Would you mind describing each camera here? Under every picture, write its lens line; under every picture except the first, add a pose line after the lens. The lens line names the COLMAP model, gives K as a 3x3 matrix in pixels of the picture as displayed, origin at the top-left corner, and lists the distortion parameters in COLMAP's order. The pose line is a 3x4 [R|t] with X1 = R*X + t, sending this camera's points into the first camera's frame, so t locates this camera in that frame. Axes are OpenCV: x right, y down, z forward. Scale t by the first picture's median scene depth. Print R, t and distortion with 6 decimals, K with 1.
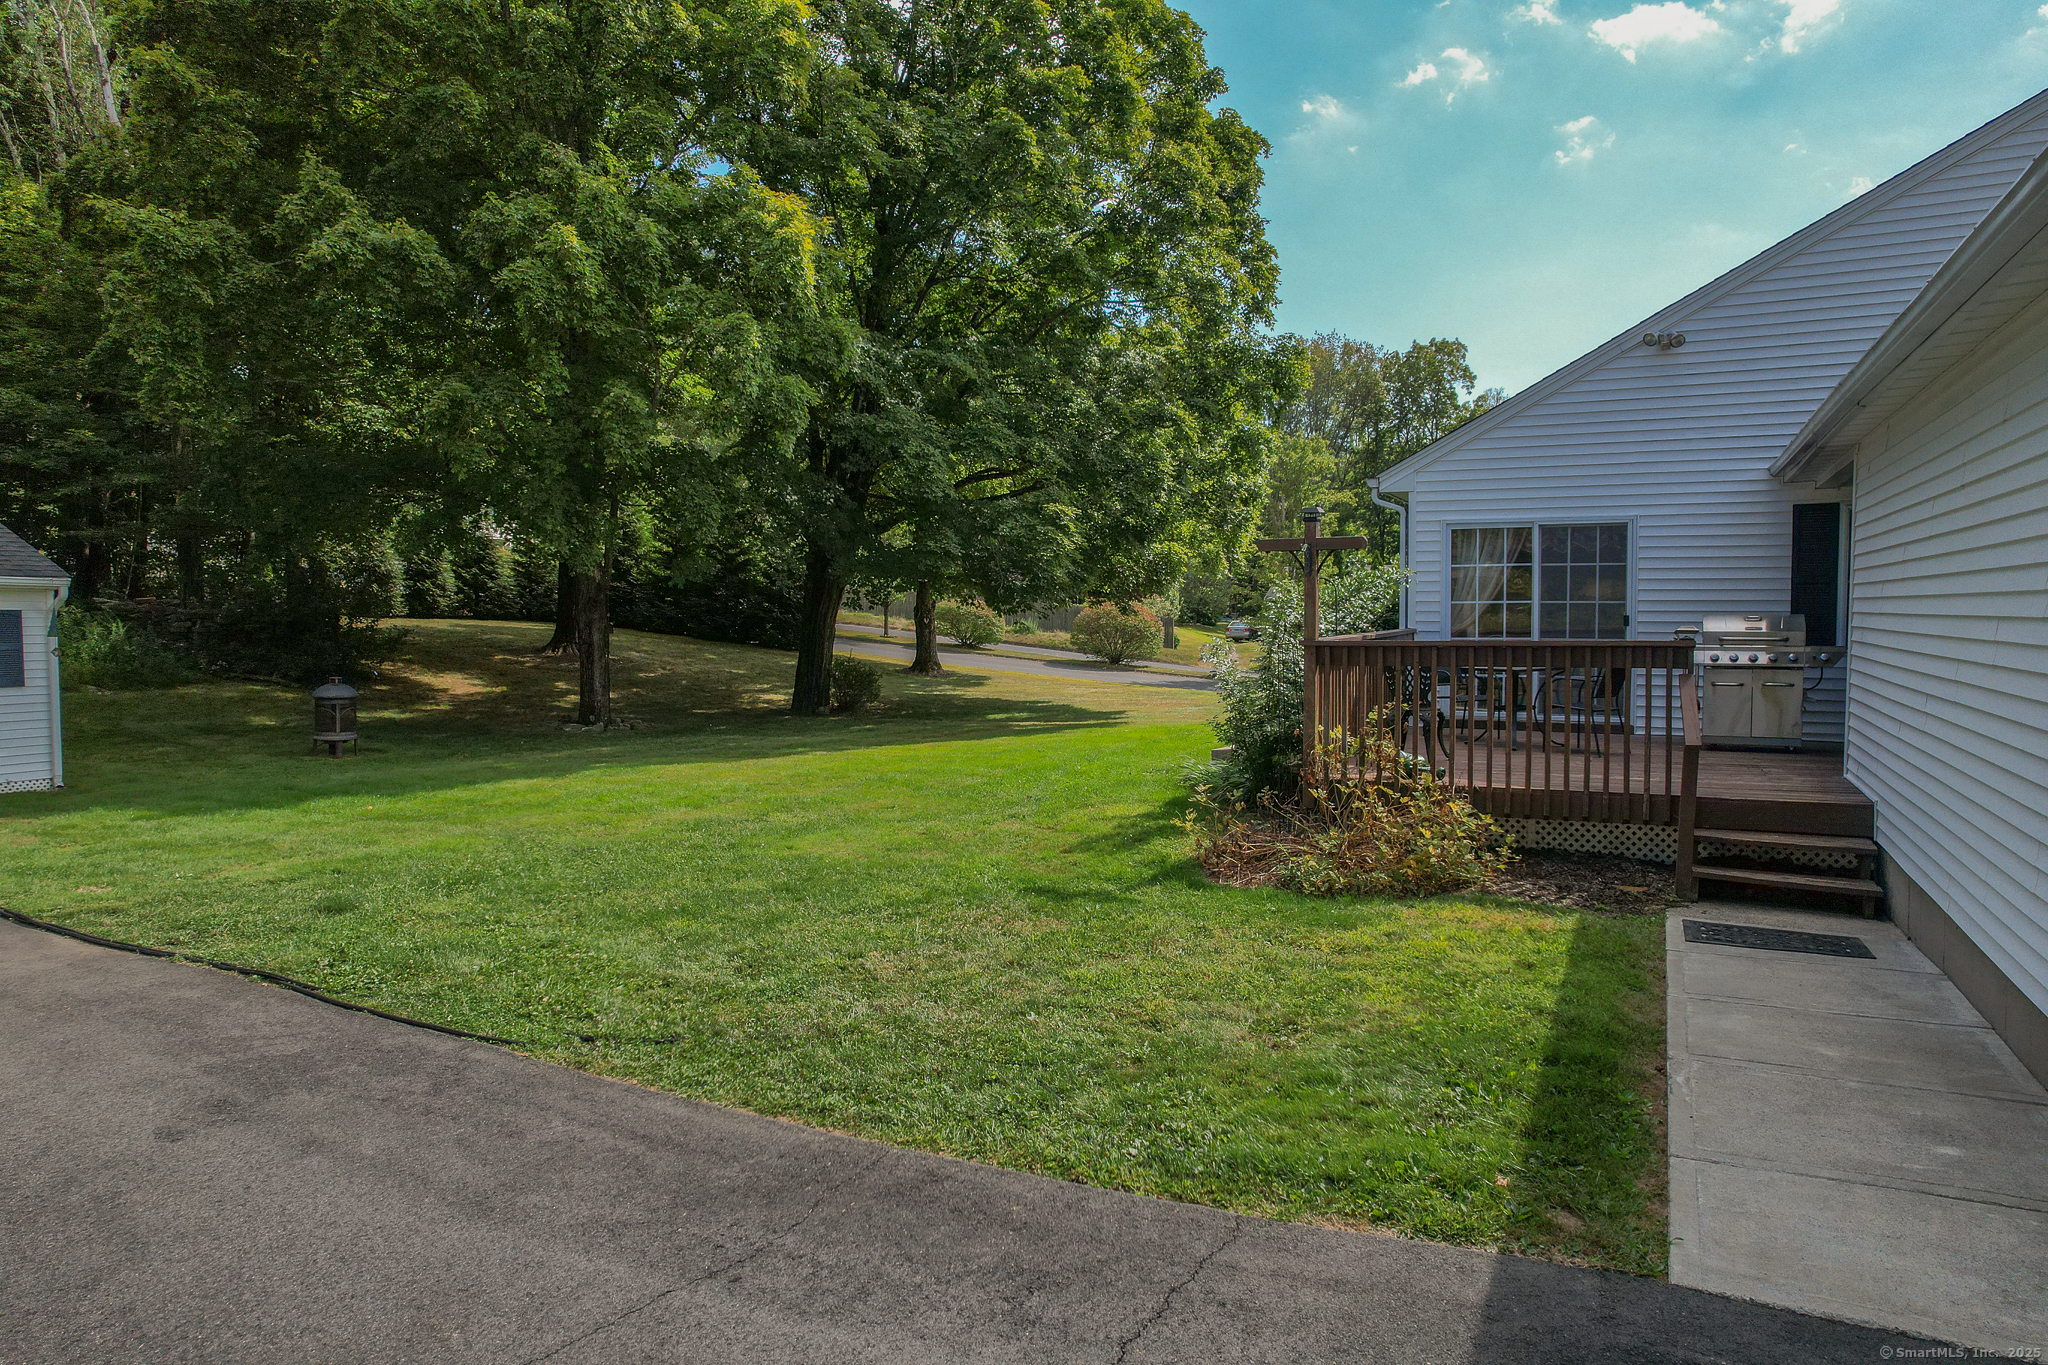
lens RADIAL K [[1306.1, 0, 1029.6], [0, 1306.1, 685.9], [0, 0, 1]] dist [-0.076935, 0.070274]
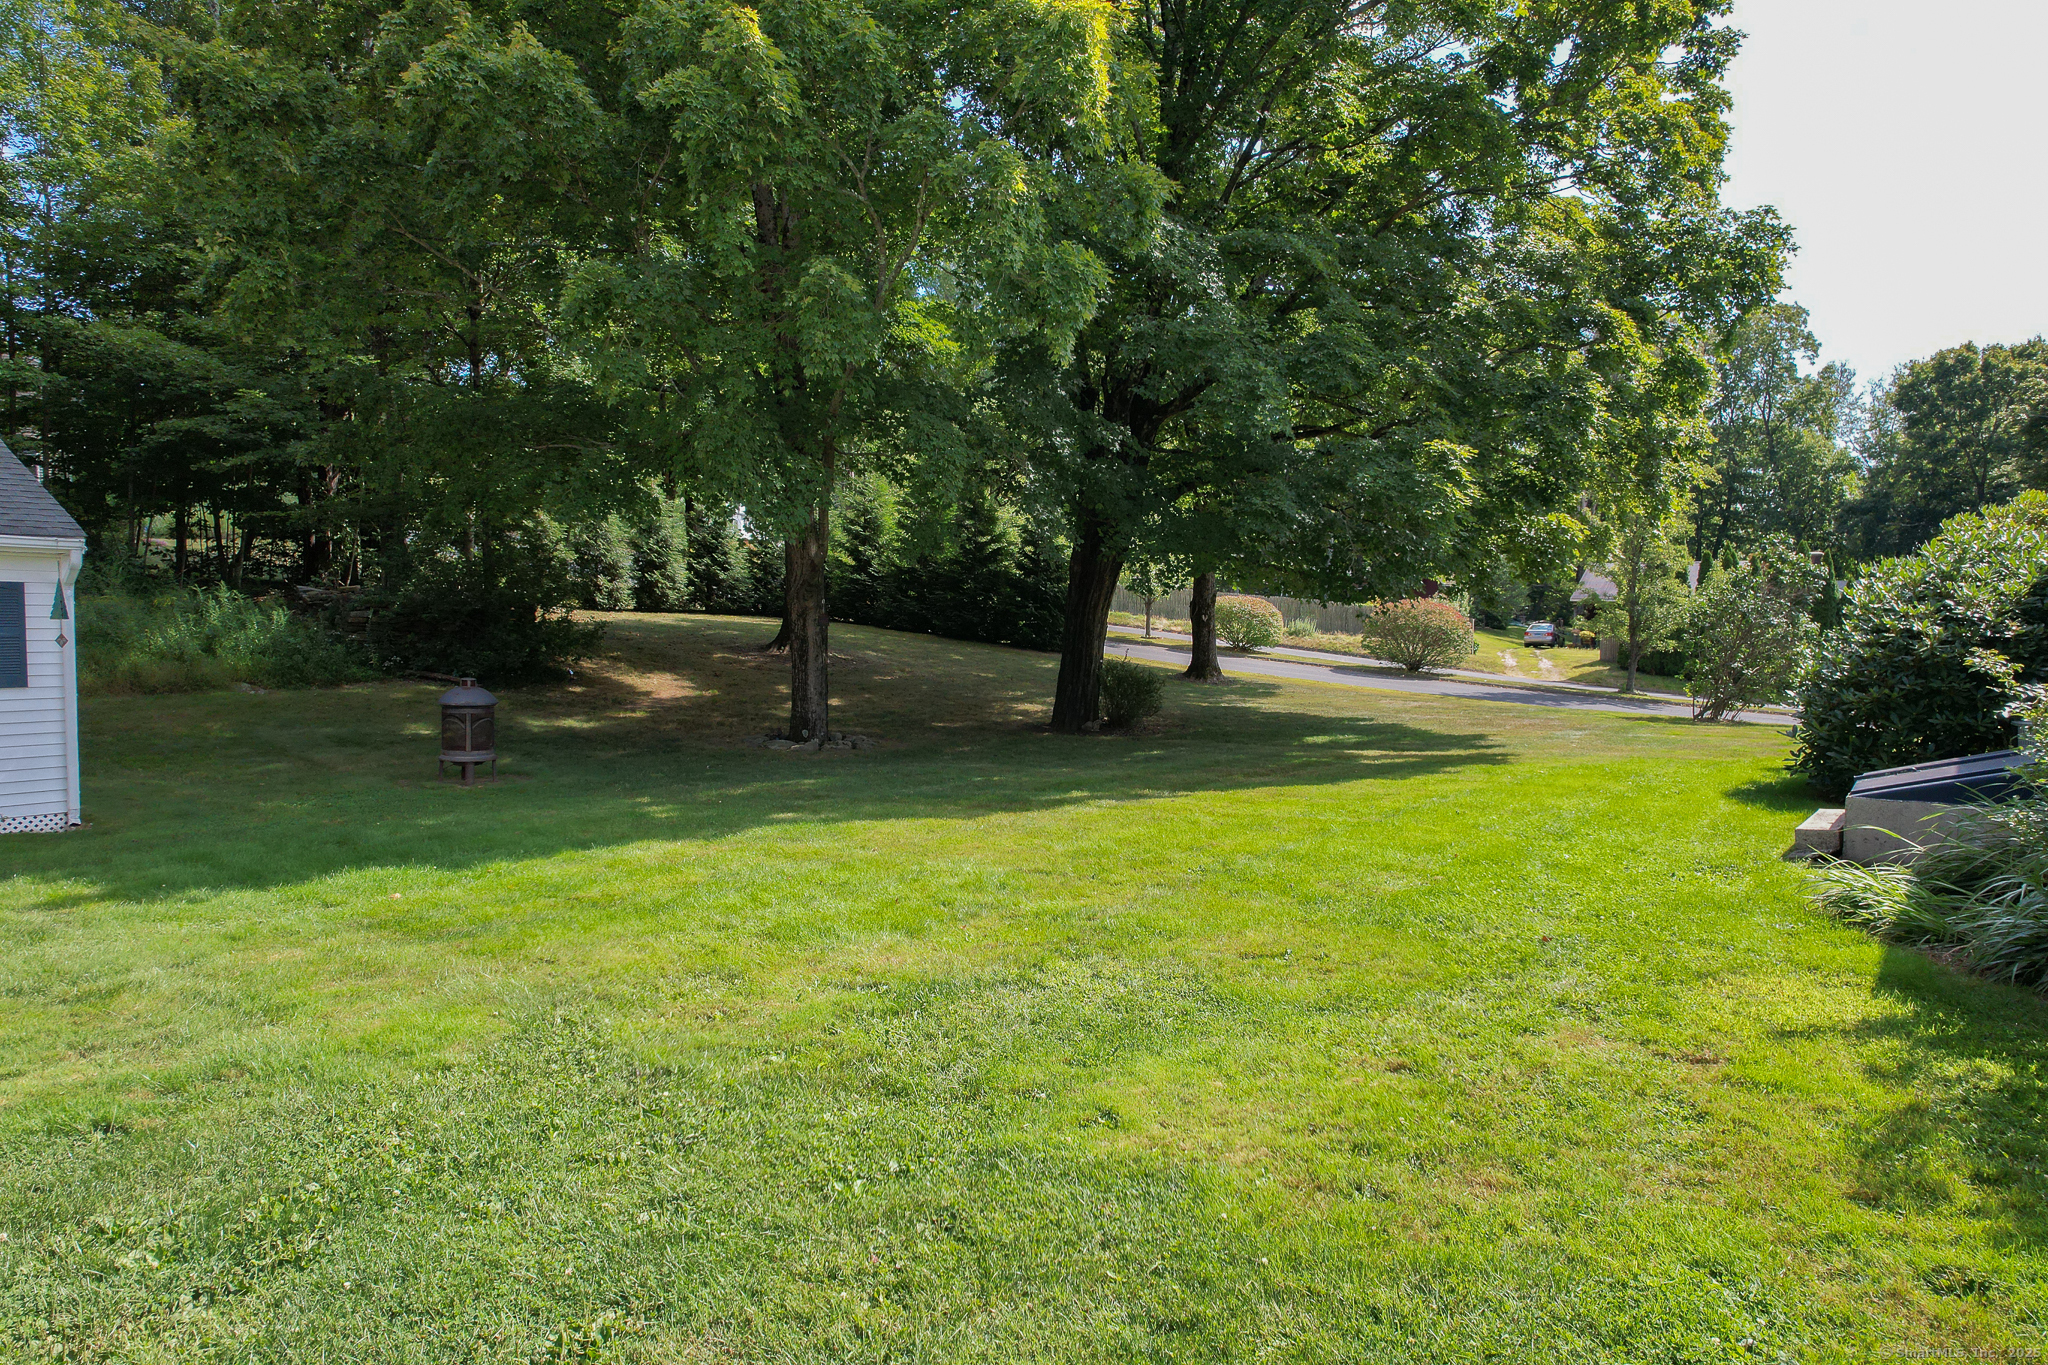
lens RADIAL K [[1306.1, 0, 1029.6], [0, 1306.1, 685.9], [0, 0, 1]] dist [-0.076935, 0.070274]
pose [[0.982435, 0.014339, -0.186054, -0.048604], [-0.014863, 0.999889, -0.001422, -0.004270], [0.186013, 0.004162, 0.982538, 0.213654]]
